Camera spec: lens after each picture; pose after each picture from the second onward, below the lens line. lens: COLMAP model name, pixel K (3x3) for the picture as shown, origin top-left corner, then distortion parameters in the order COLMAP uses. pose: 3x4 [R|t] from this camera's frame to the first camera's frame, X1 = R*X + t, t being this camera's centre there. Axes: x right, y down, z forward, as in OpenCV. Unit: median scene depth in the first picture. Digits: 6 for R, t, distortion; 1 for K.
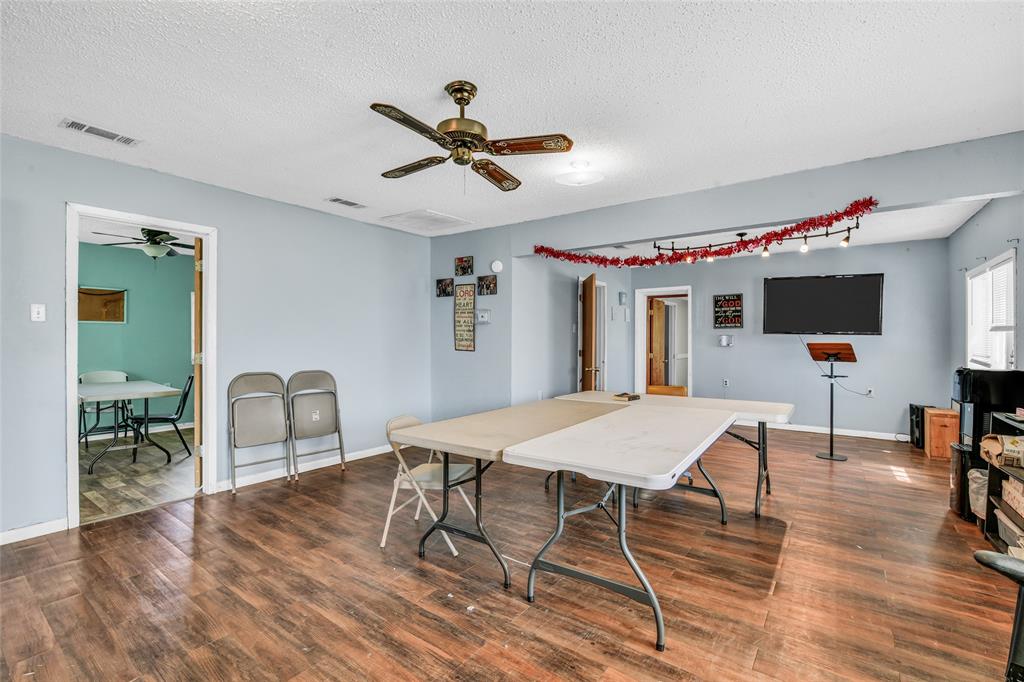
lens RADIAL K [[445.1, 0, 510.2], [0, 445.1, 338.7], [0, 0, 1]] dist [-0.000574, 0.000003]
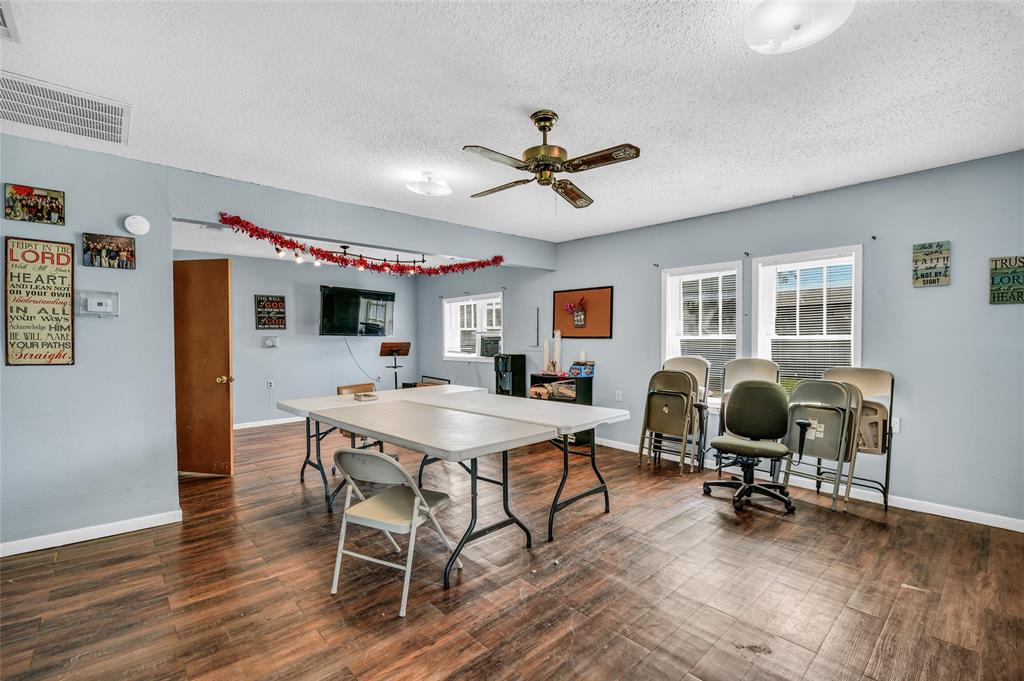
lens RADIAL K [[463.2, 0, 510.2], [0, 463.2, 342.0], [0, 0, 1]] dist [-0.004036, -0.000347]
pose [[0.186870, -0.011361, 0.982319, -0.542696], [0.006898, 0.999924, 0.010252, -0.003064], [-0.982360, 0.004860, 0.186934, 0.358501]]
